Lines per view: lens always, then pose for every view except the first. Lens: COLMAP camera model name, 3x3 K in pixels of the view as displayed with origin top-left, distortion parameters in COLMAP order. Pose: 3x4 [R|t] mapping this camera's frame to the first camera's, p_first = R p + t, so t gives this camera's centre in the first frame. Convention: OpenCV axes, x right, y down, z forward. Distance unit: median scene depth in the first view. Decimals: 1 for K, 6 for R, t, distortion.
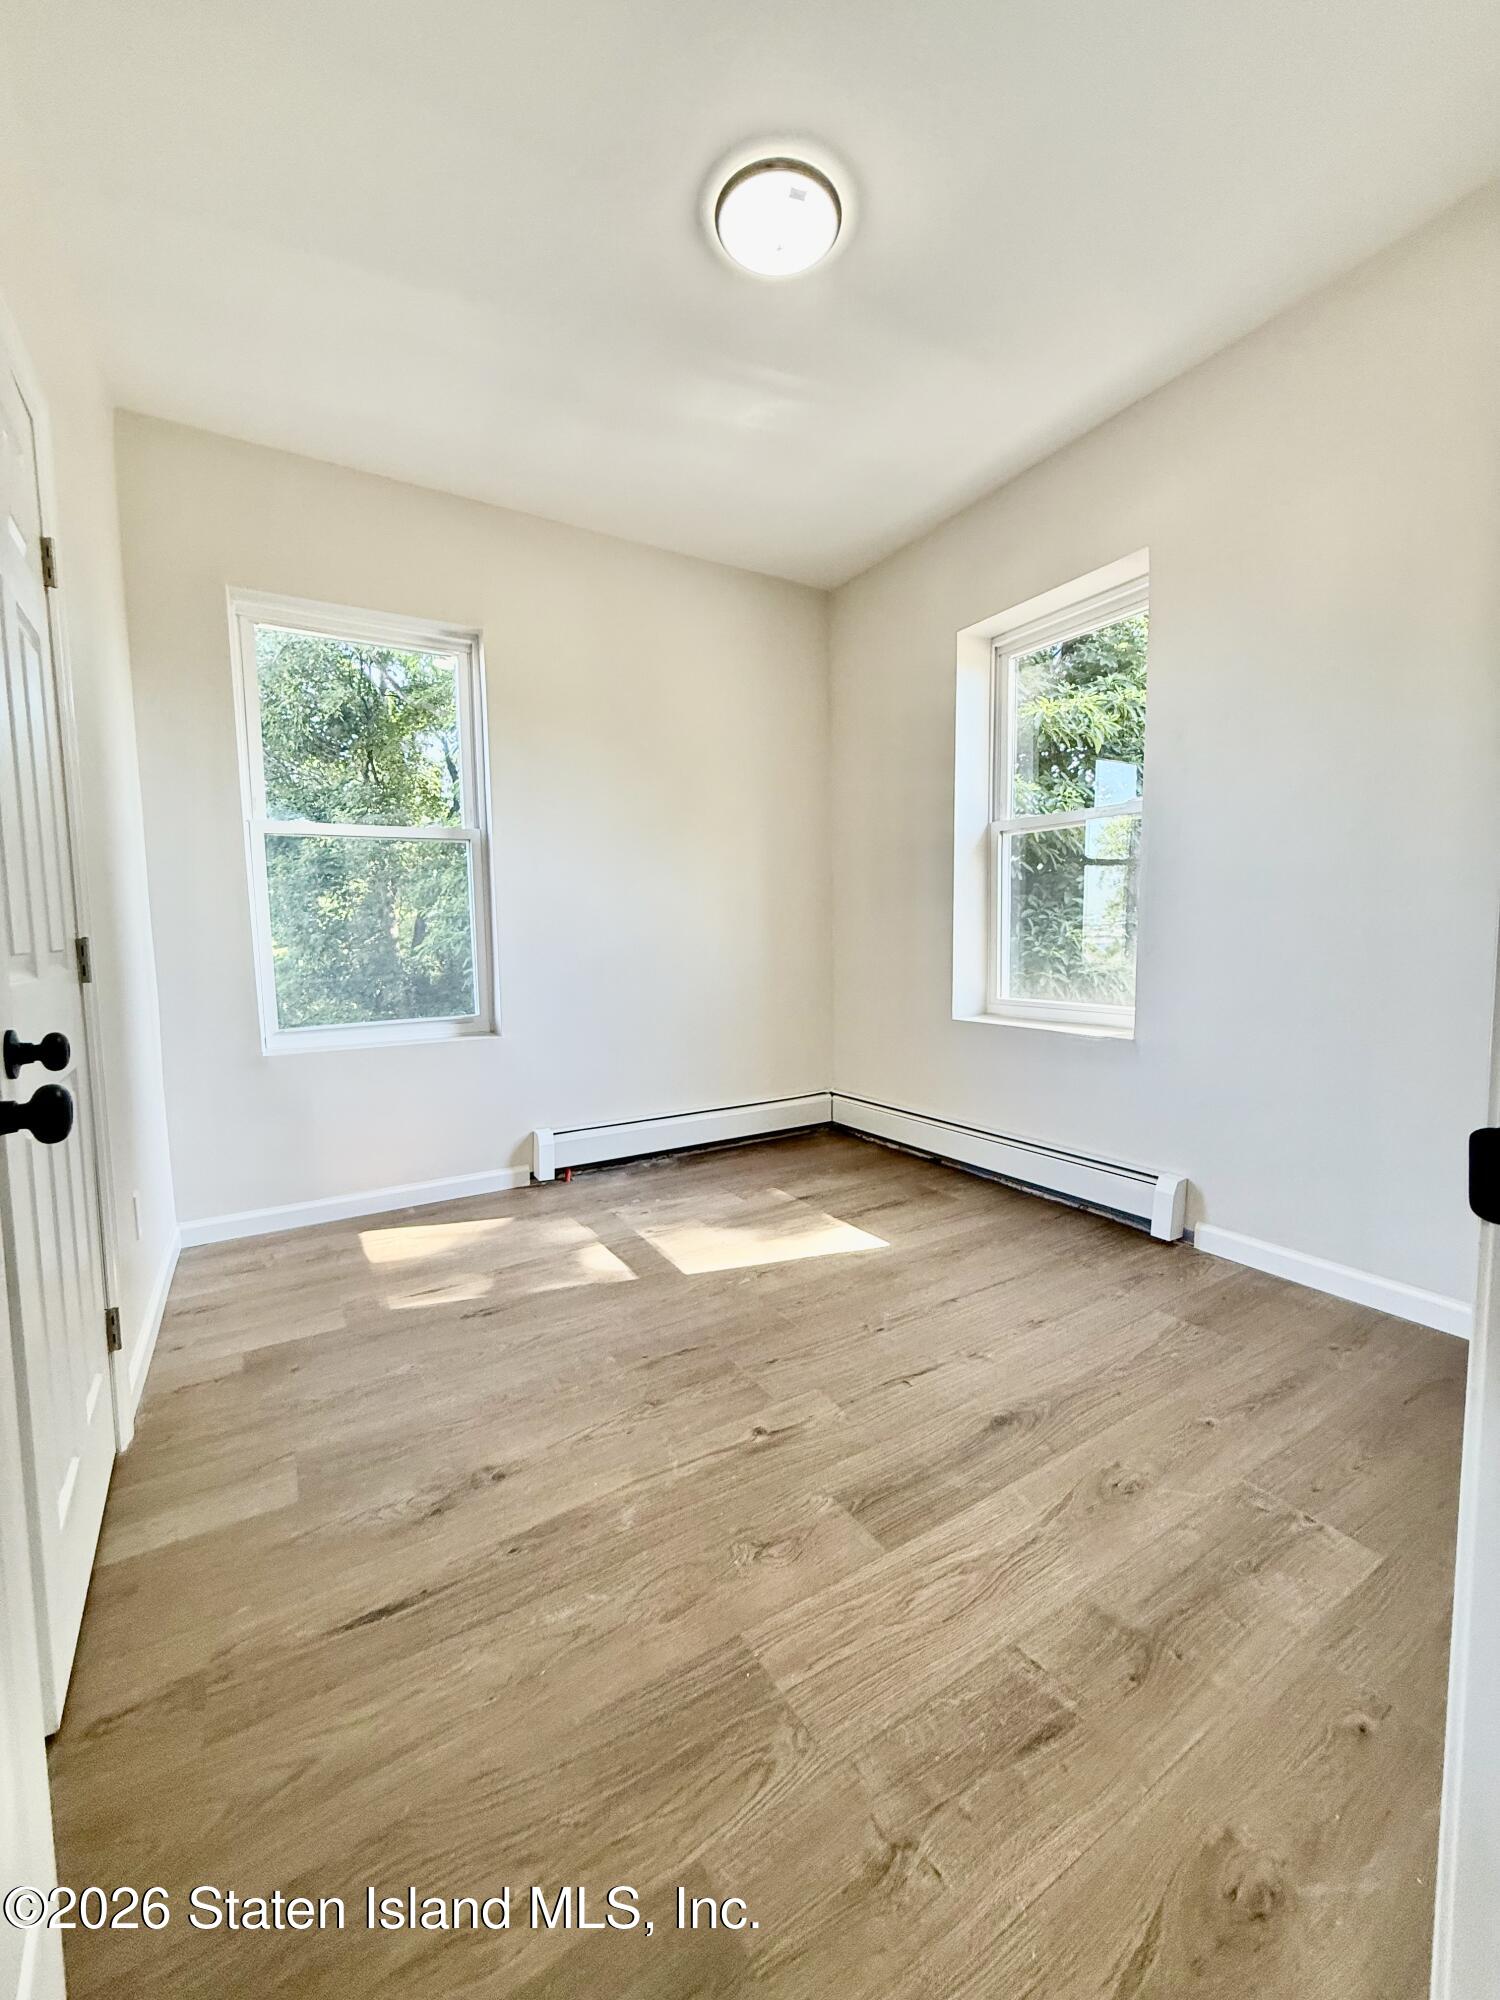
lens RADIAL K [[795.8, 0, 749.9], [0, 795.8, 997.7], [0, 0, 1]] dist [0.000691, 0.000082]
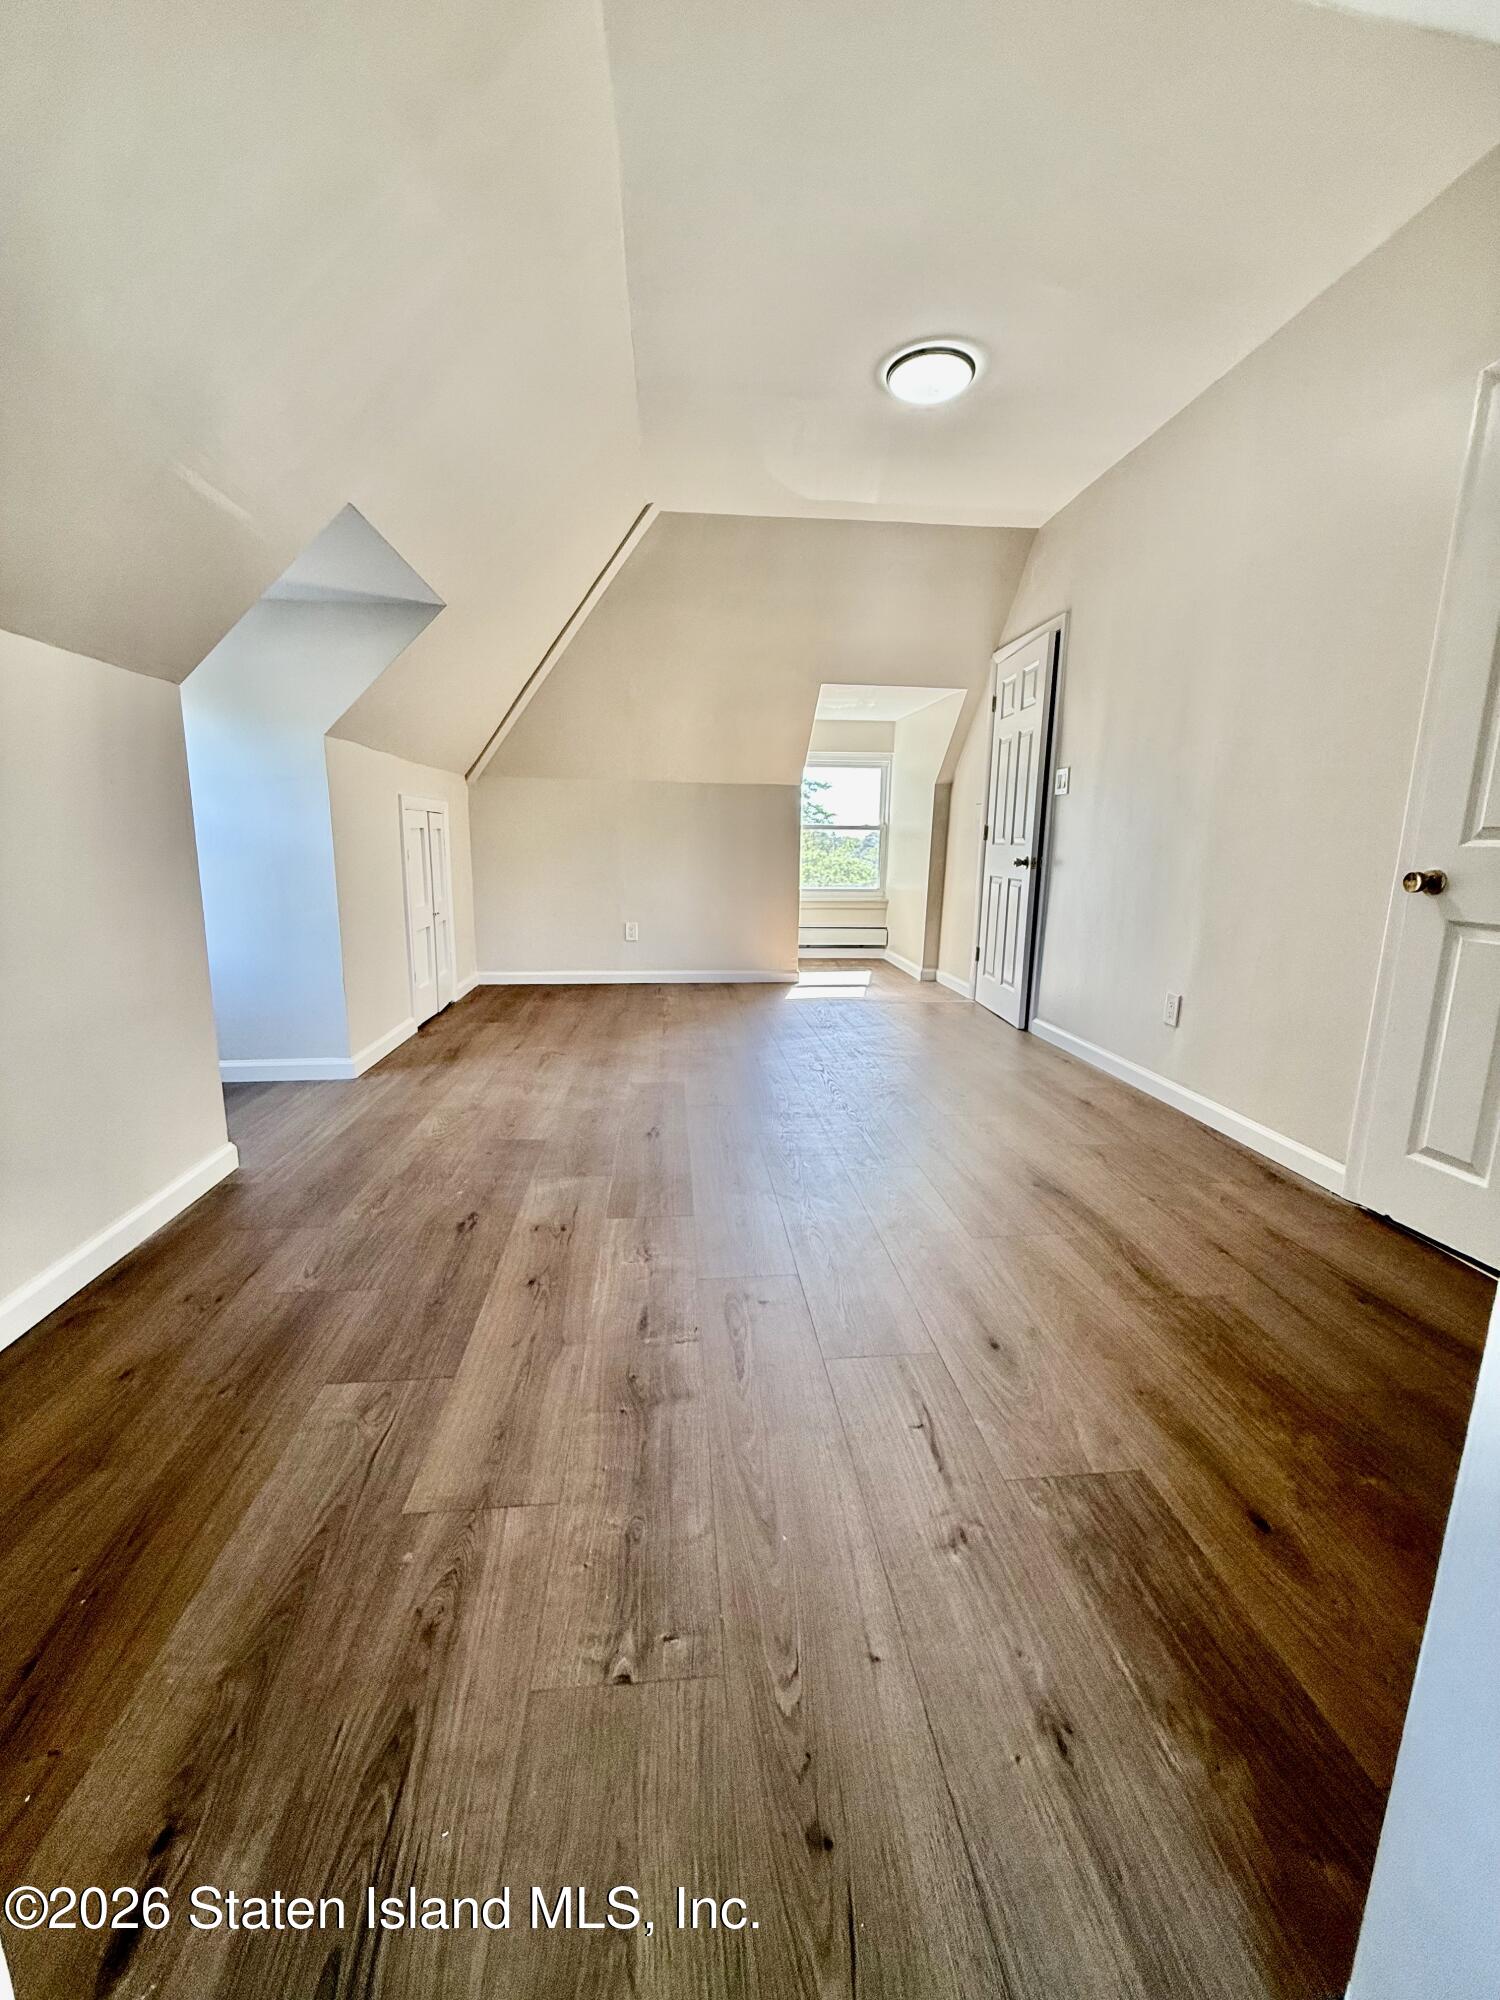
lens RADIAL K [[795.8, 0, 749.9], [0, 795.8, 997.7], [0, 0, 1]] dist [0.000691, 0.000082]
pose [[-0.435365, 0.191099, -0.879737, 0.960531], [-0.082632, 0.964603, 0.250427, -0.062534], [0.896454, 0.181721, -0.404164, 1.066860]]
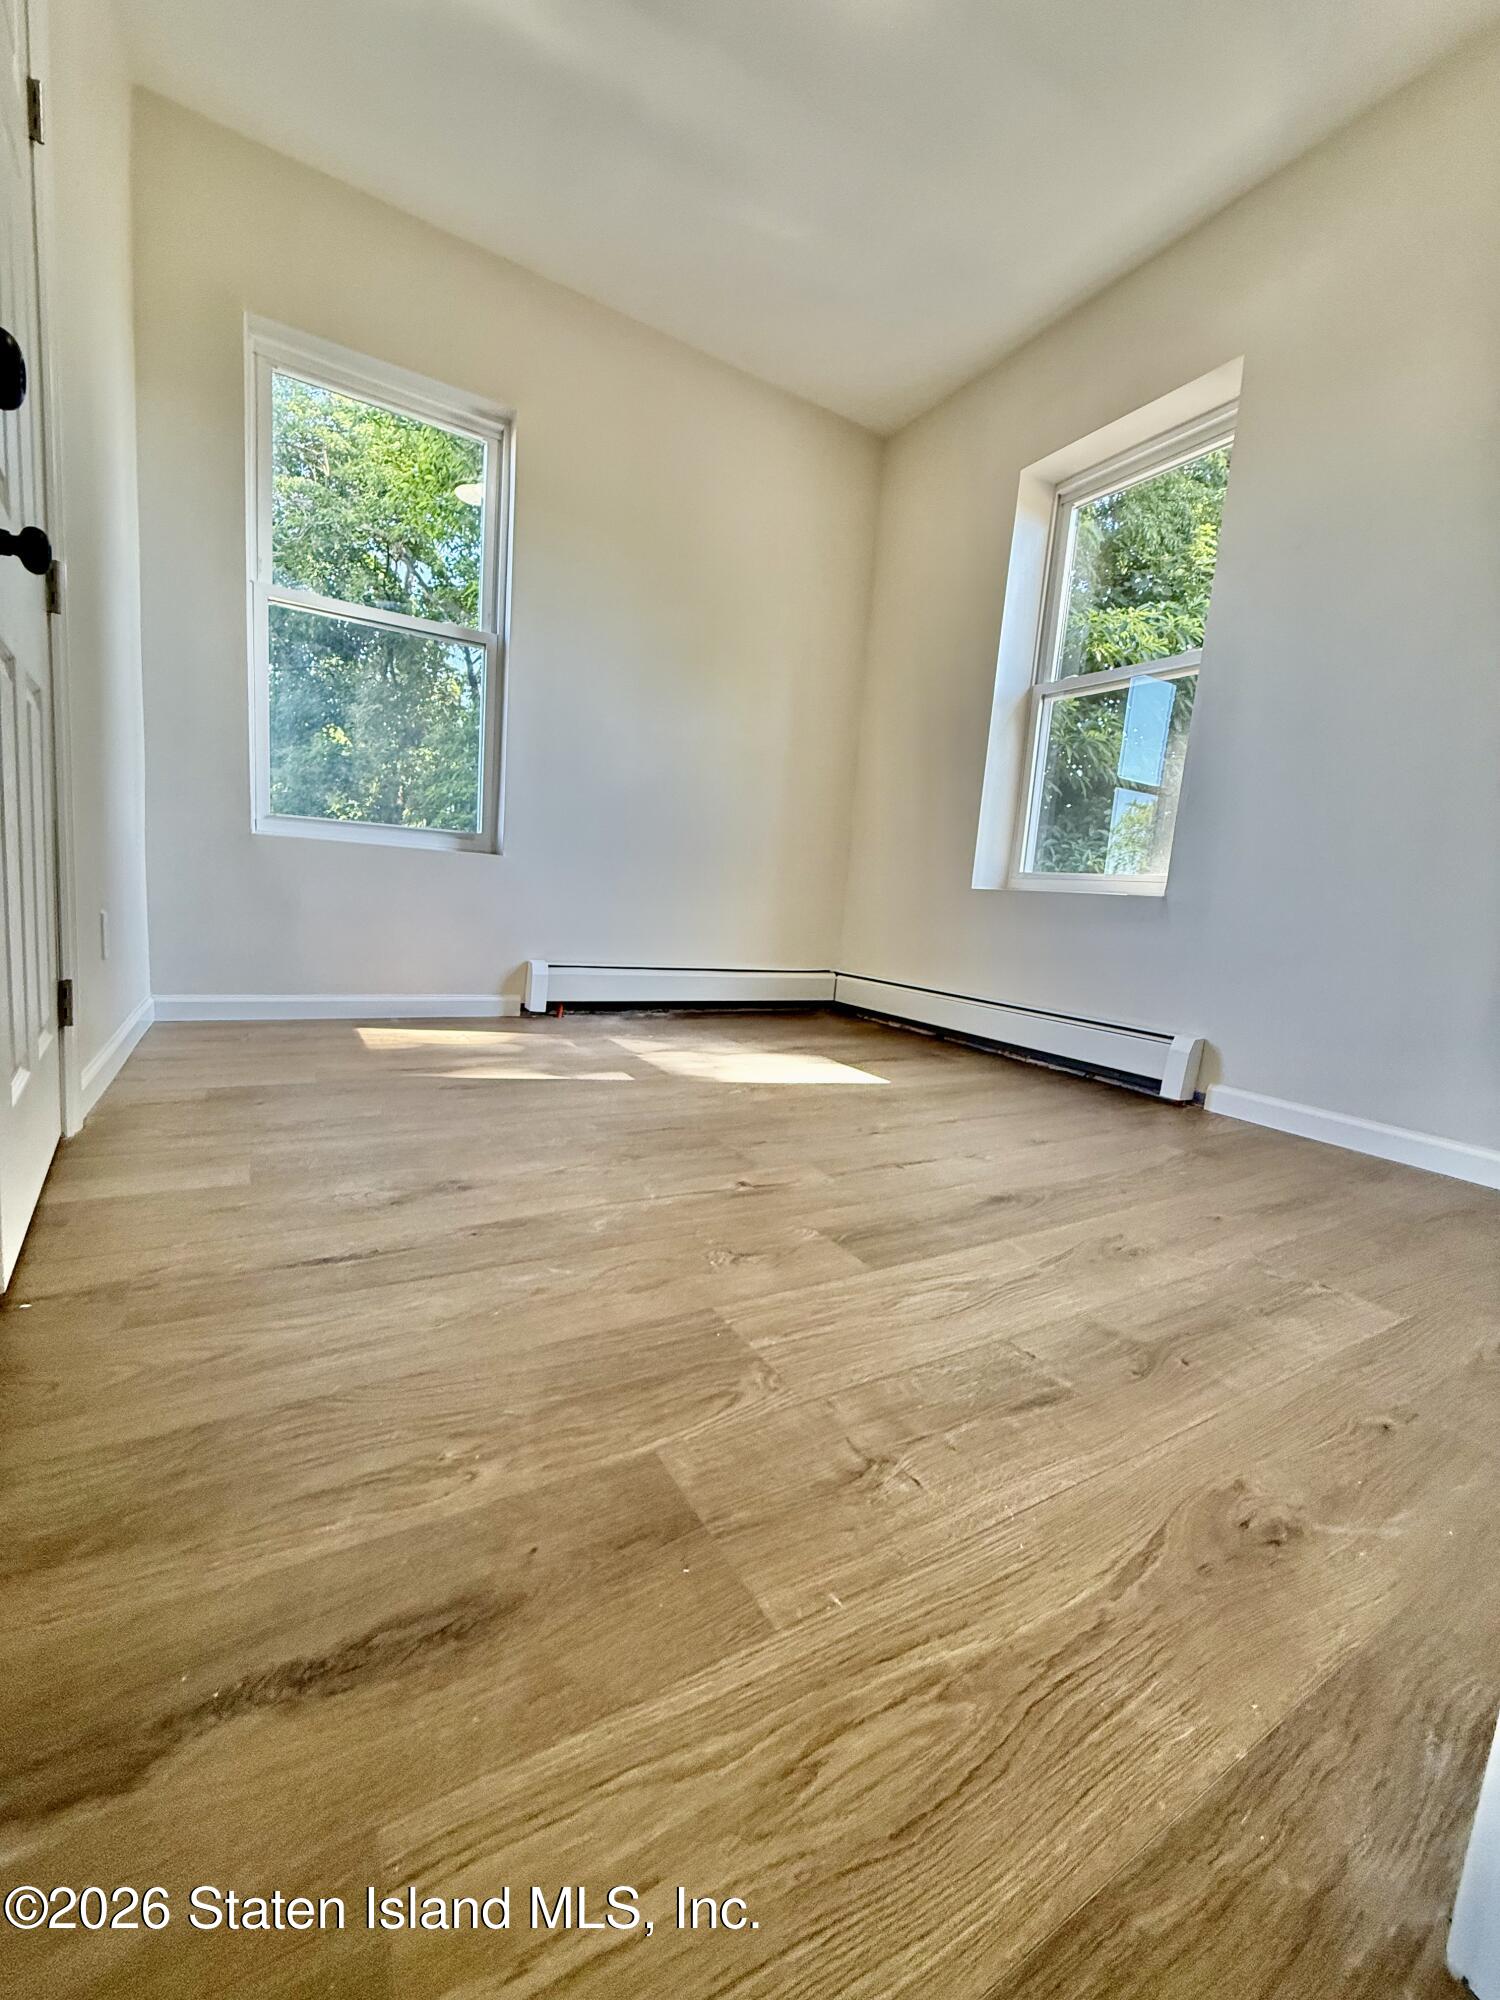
lens RADIAL K [[795.8, 0, 749.9], [0, 795.8, 997.7], [0, 0, 1]] dist [0.000691, 0.000082]
pose [[0.995714, 0.092475, 0.001326, -0.002107], [-0.092440, 0.994685, 0.045344, 0.285224], [0.002874, -0.045272, 0.998971, 0.068080]]
